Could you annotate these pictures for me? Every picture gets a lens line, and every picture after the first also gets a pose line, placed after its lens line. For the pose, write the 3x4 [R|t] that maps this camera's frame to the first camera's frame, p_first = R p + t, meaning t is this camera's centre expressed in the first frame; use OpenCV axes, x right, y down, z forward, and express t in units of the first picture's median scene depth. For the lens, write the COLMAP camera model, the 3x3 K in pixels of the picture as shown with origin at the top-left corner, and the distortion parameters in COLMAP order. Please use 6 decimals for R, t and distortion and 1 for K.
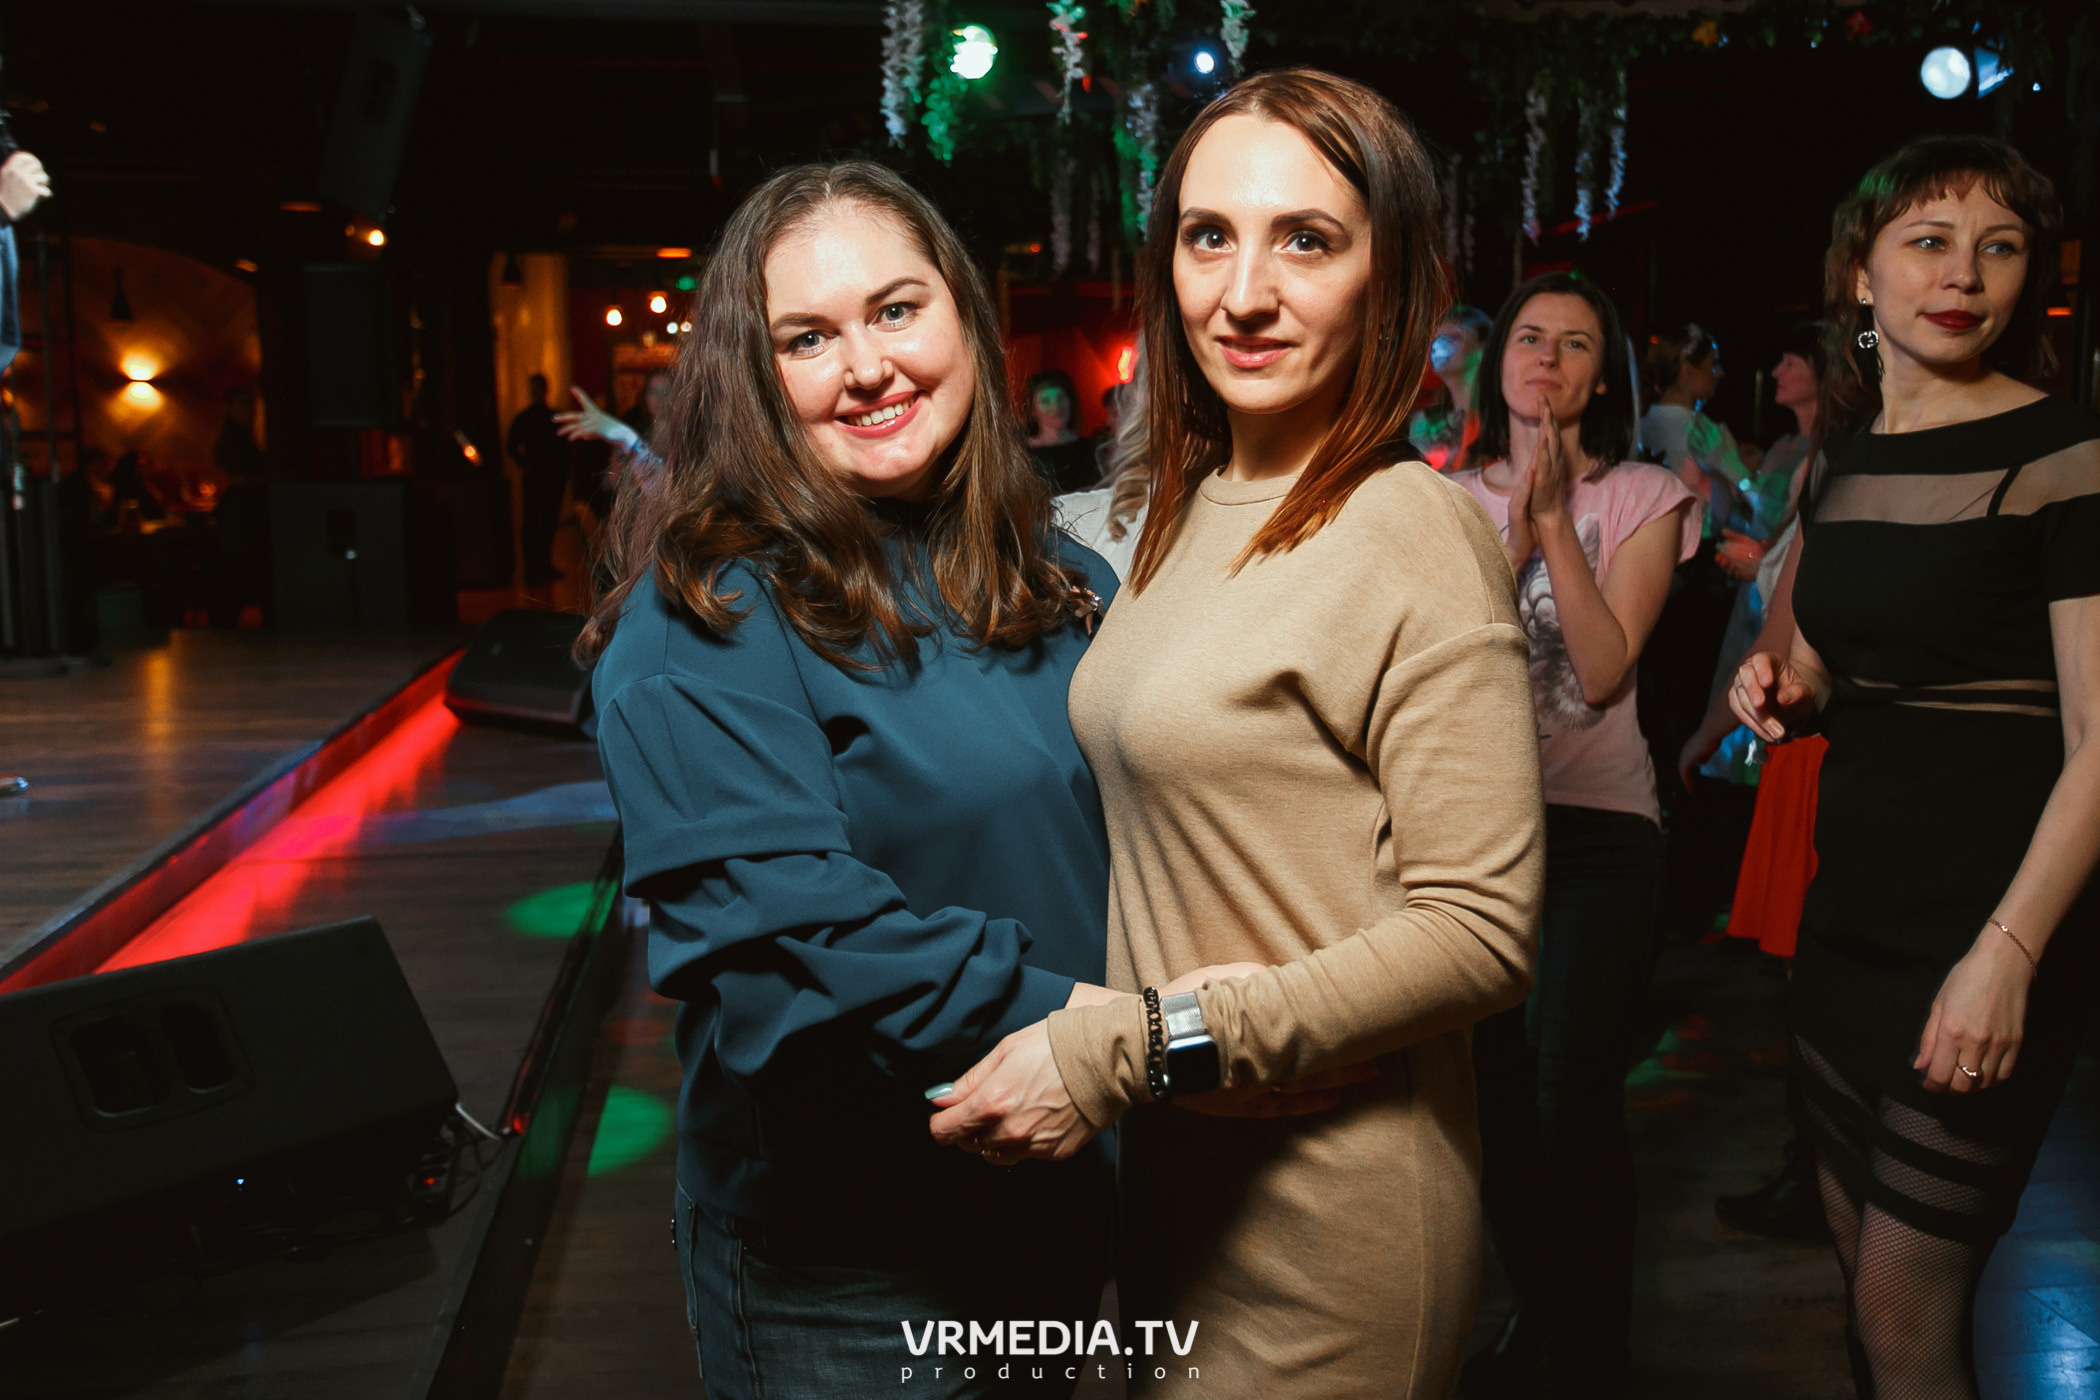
lens RADIAL K [[1720.3, 0, 1047.9], [0, 1720.3, 682.5], [0, 0, 1]] dist [-0.005268, 0.011371]
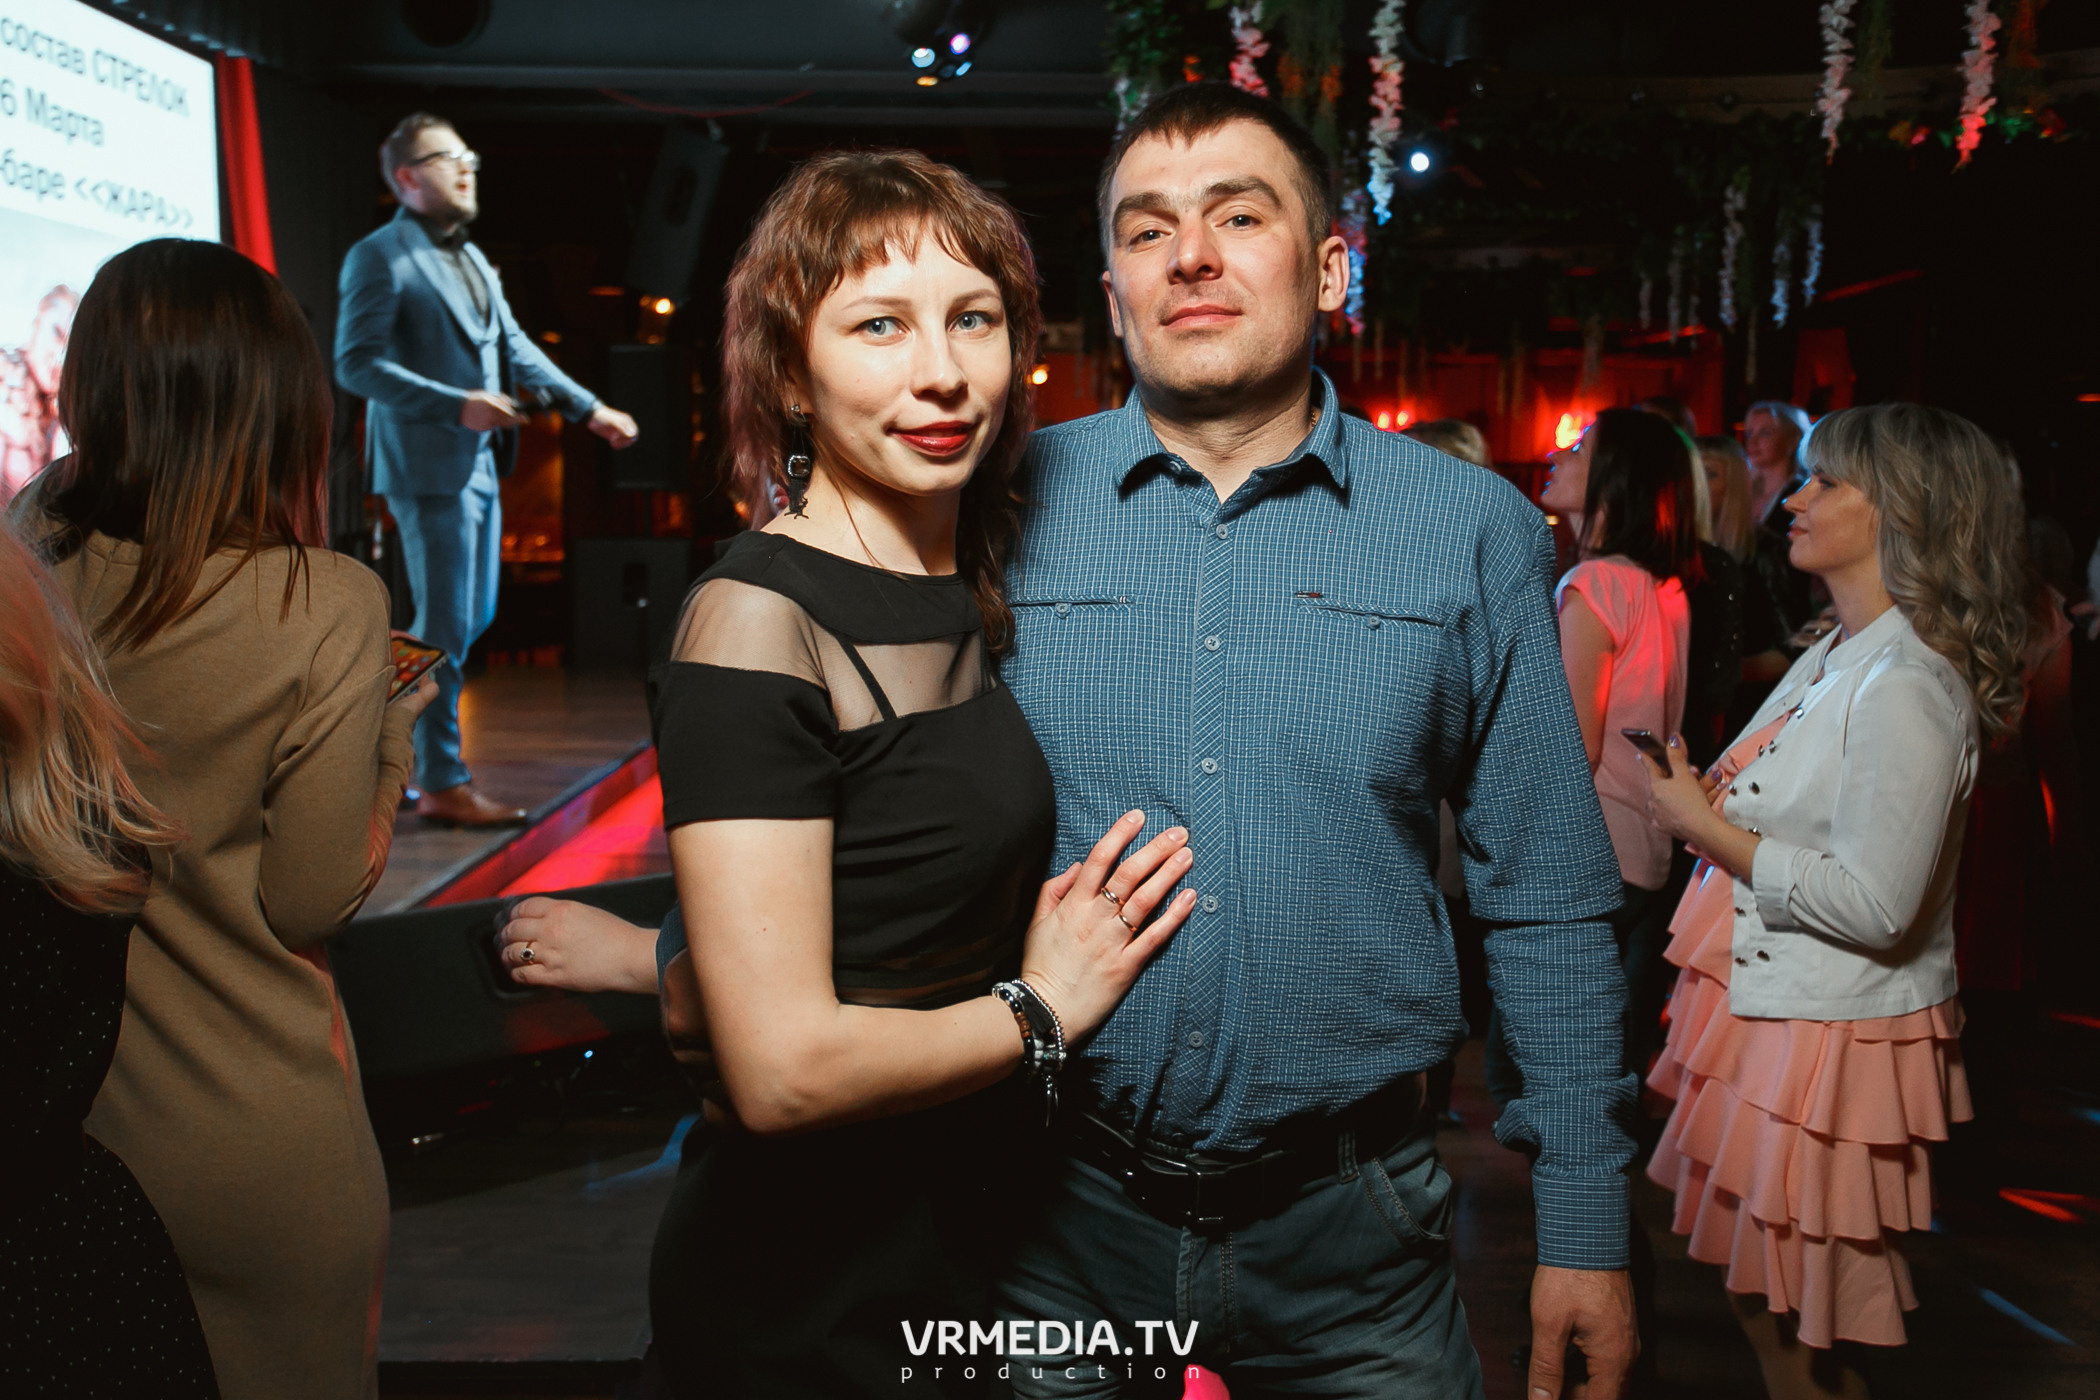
lens RADIAL K [[1801.5, 0, 1055.9], [0, 1801.5, 712.1], [0, 0, 1]] dist [0.005015, 0.009032]
pose [[0.989104, 0.028686, -0.144394, 0.040710], [-0.031707, 0.999323, -0.018664, 0.011941], [0.143760, 0.023039, 0.989344, -0.148637]]
